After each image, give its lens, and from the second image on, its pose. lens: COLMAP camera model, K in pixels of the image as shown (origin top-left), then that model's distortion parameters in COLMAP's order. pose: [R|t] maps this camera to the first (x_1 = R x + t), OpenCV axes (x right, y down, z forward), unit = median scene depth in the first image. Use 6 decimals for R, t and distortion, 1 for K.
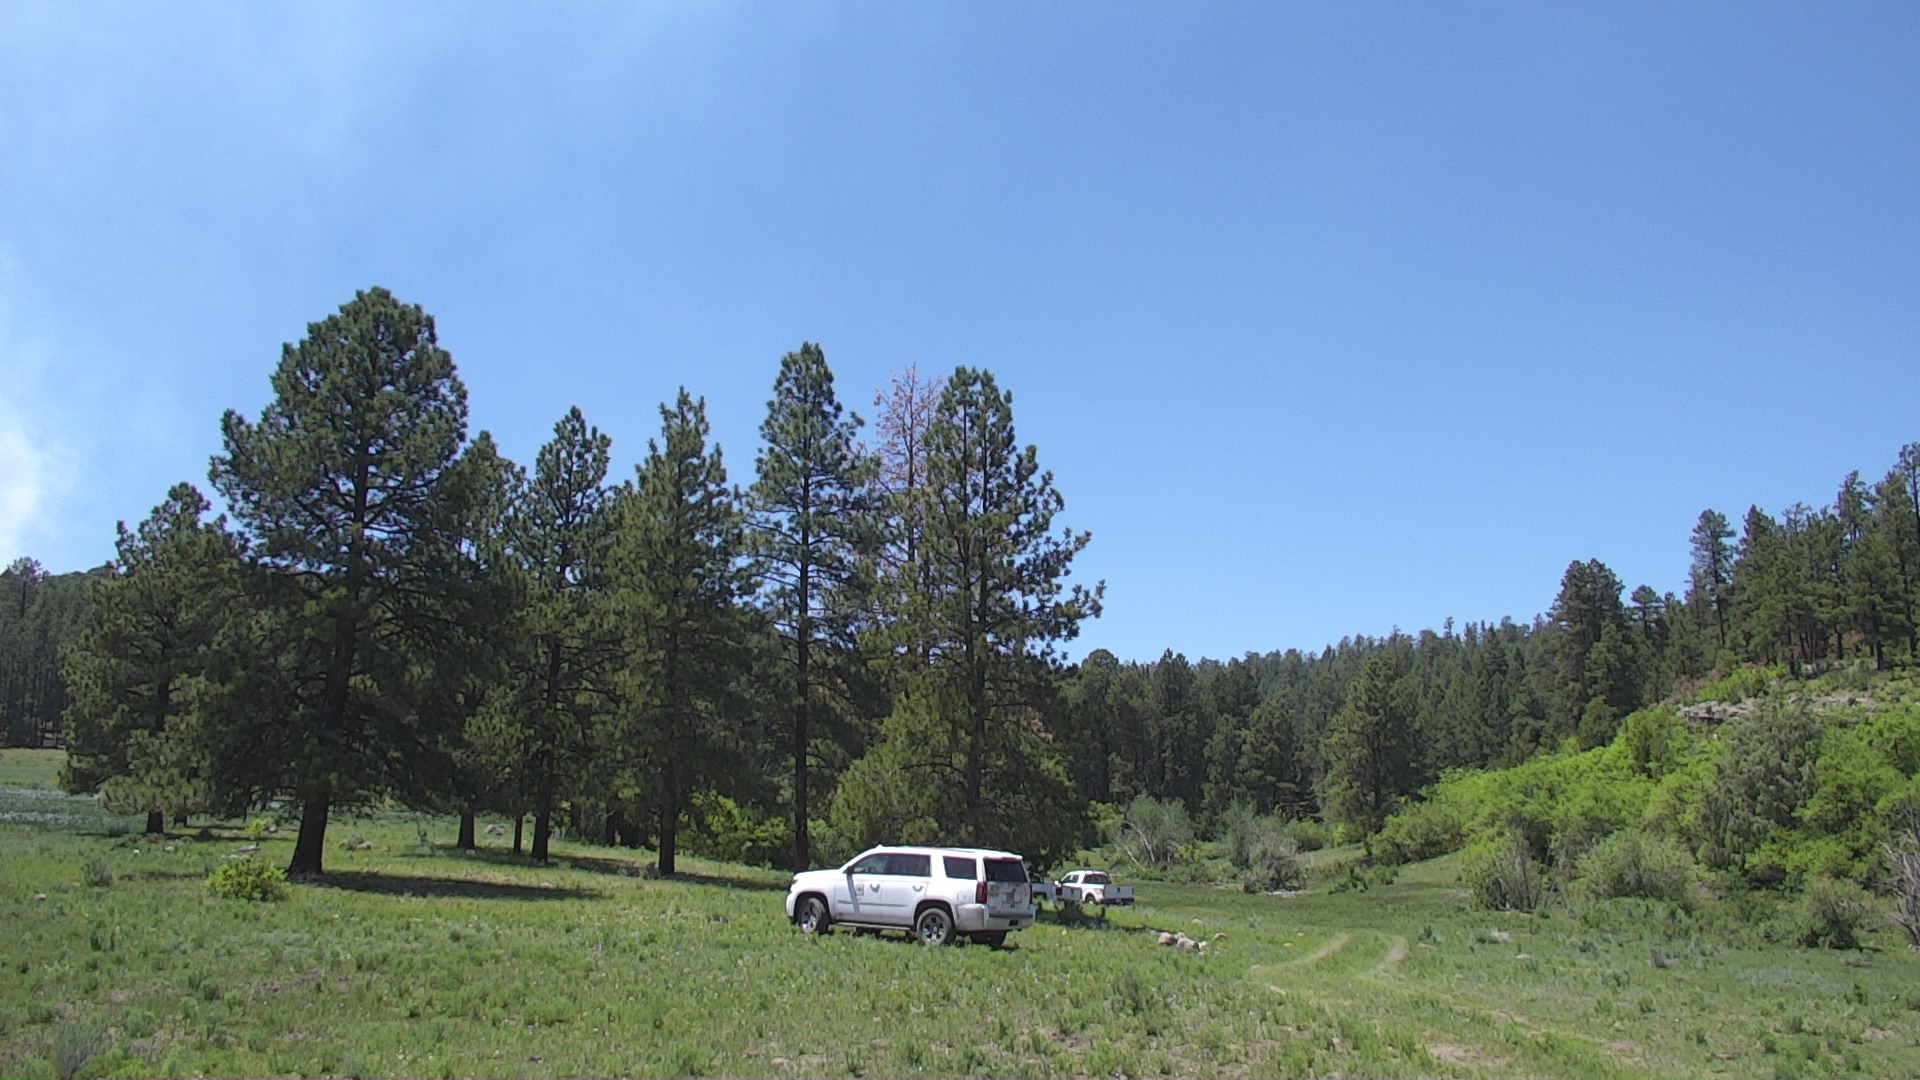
lens RADIAL K [[1625.1, 0, 963.0], [0, 1625.1, 577.2], [0, 0, 1]] dist [-0.063983, 0.036576]
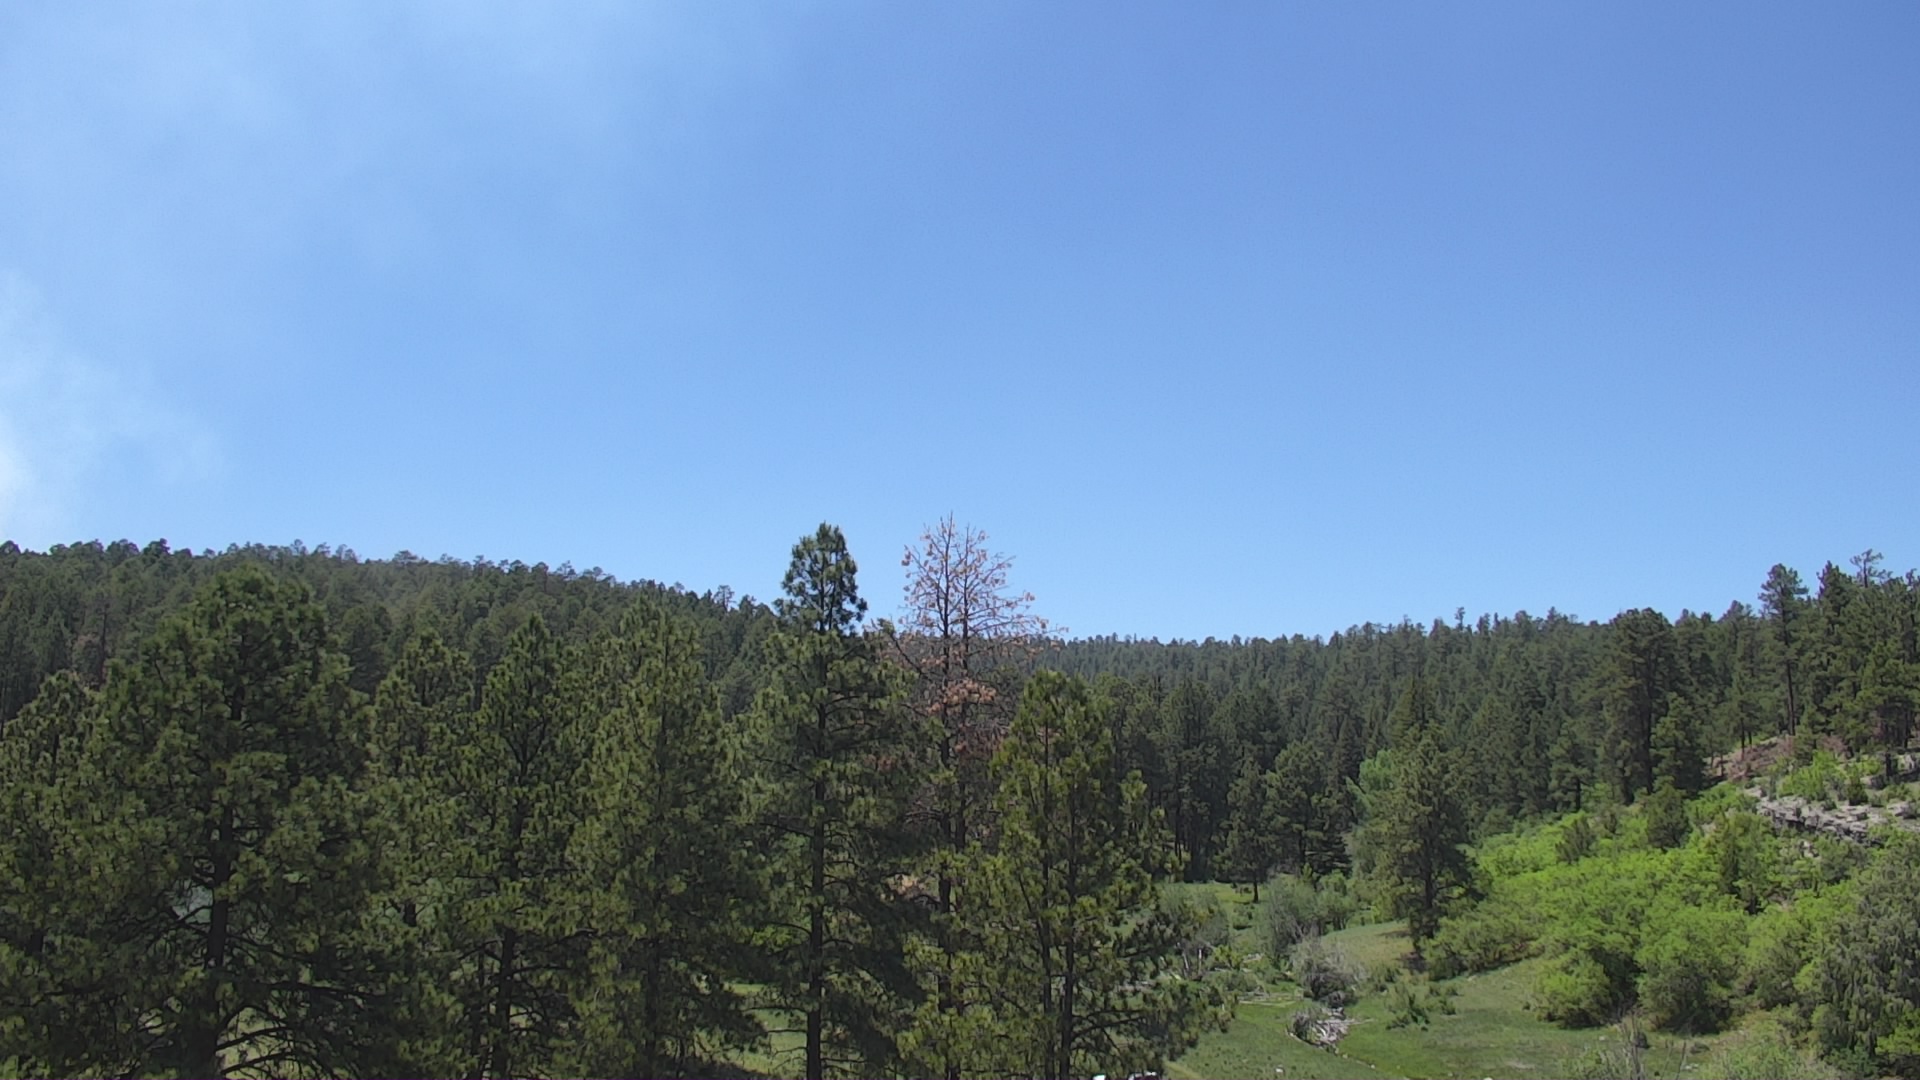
lens RADIAL K [[1625.1, 0, 963.0], [0, 1625.1, 577.2], [0, 0, 1]] dist [-0.063983, 0.036576]
pose [[0.999909, 0.013421, 0.001324, -0.019142], [-0.013450, 0.999582, 0.025604, -0.095968], [-0.000980, -0.025619, 0.999671, 0.130614]]
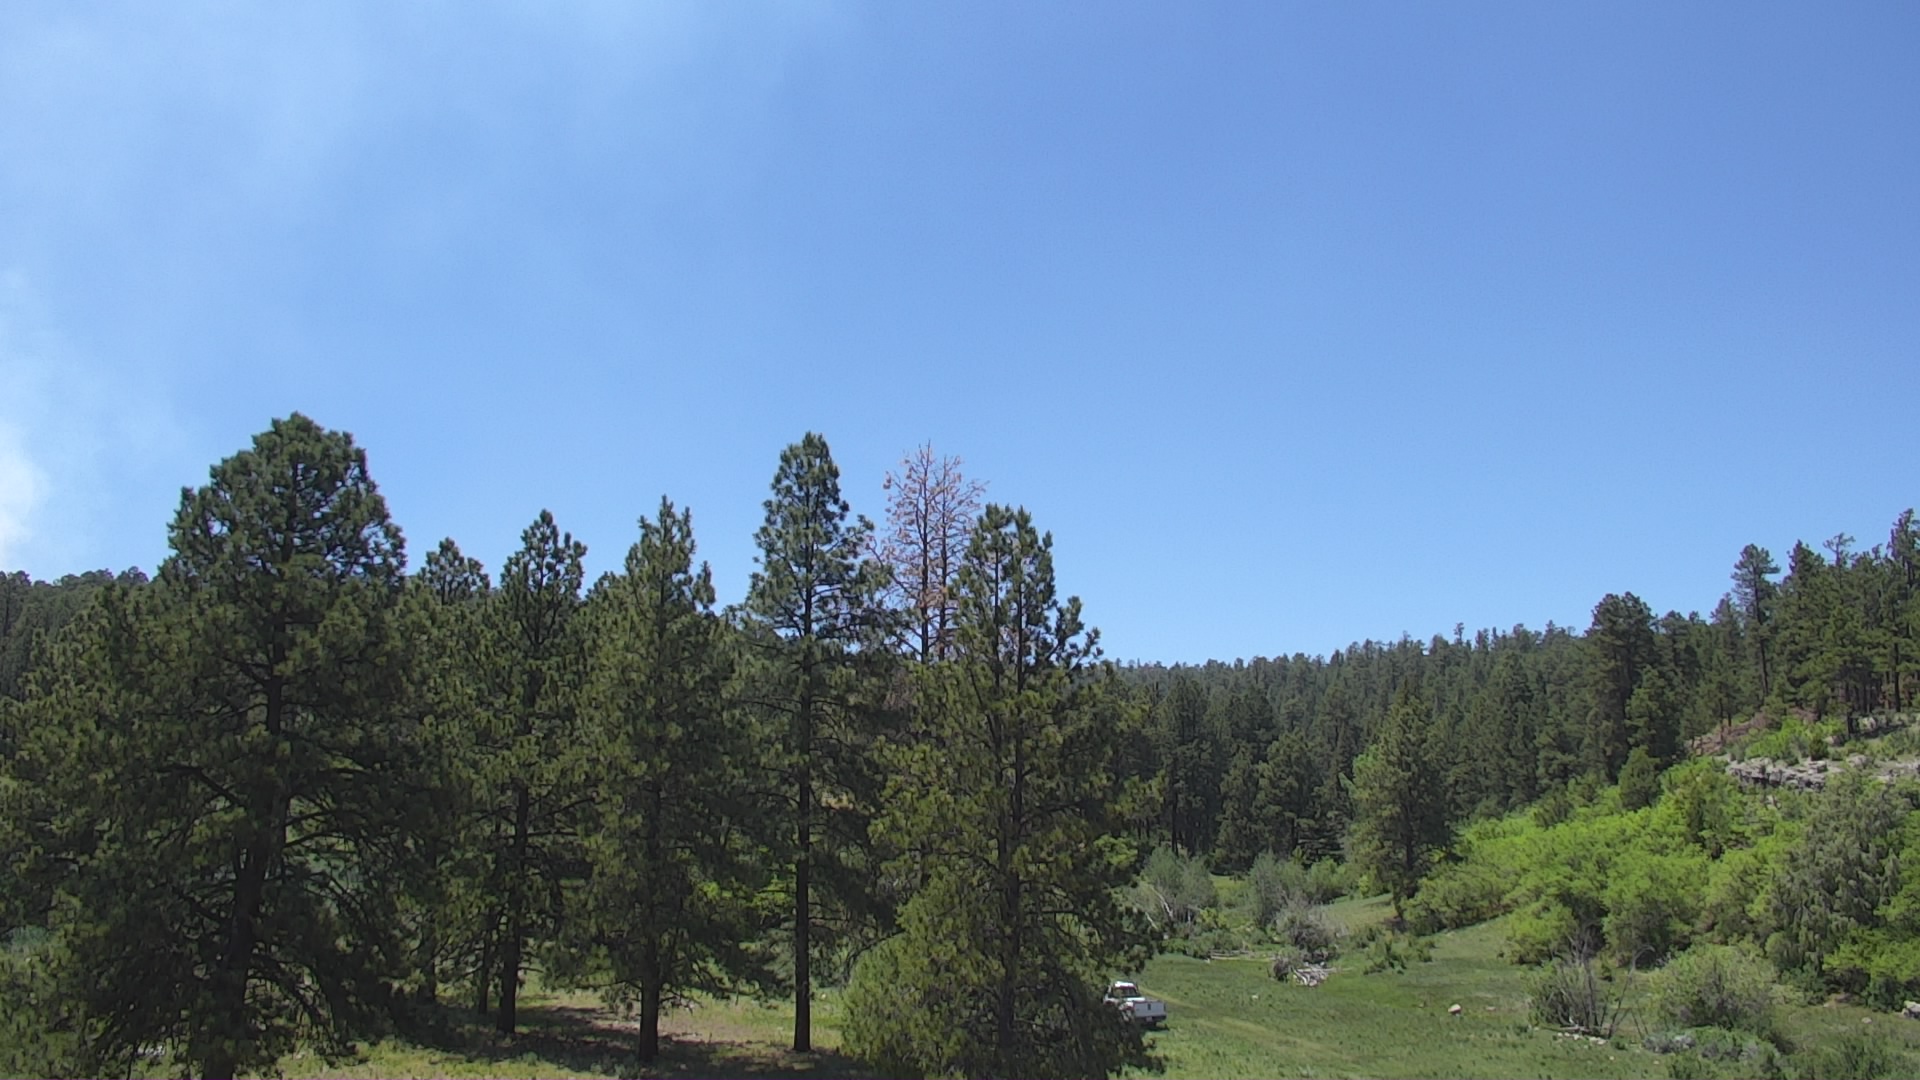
lens RADIAL K [[1626.4, 0, 961.7], [0, 1626.4, 576.8], [0, 0, 1]] dist [-0.068232, 0.043361]
pose [[0.999994, 0.002330, -0.002377, -0.007330], [-0.002319, 0.999986, 0.004658, -0.048435], [0.002388, -0.004653, 0.999986, 0.077937]]
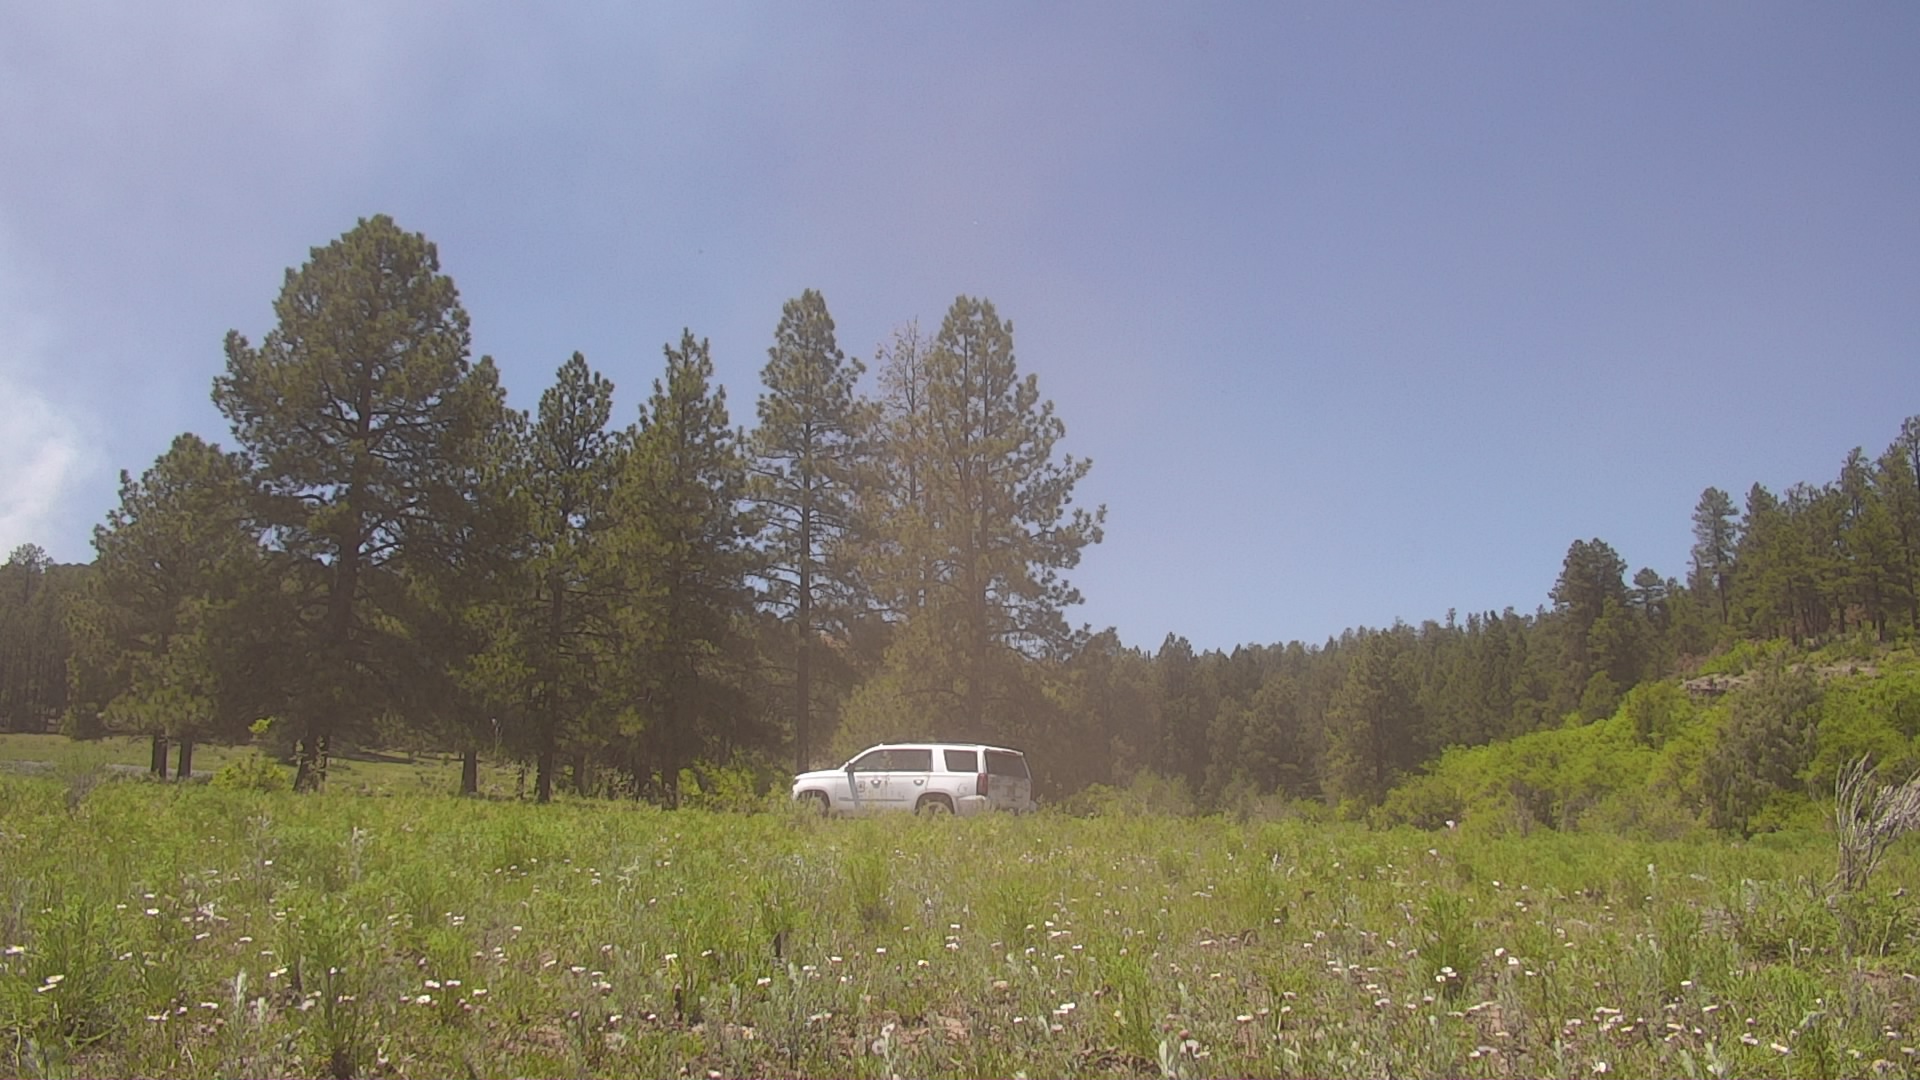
lens RADIAL K [[1625.1, 0, 963.0], [0, 1625.1, 577.2], [0, 0, 1]] dist [-0.063983, 0.036576]
pose [[0.999998, -0.000828, -0.001599, 0.000434], [0.000831, 0.999998, 0.002011, 0.021161], [0.001598, -0.002013, 0.999997, -0.001018]]
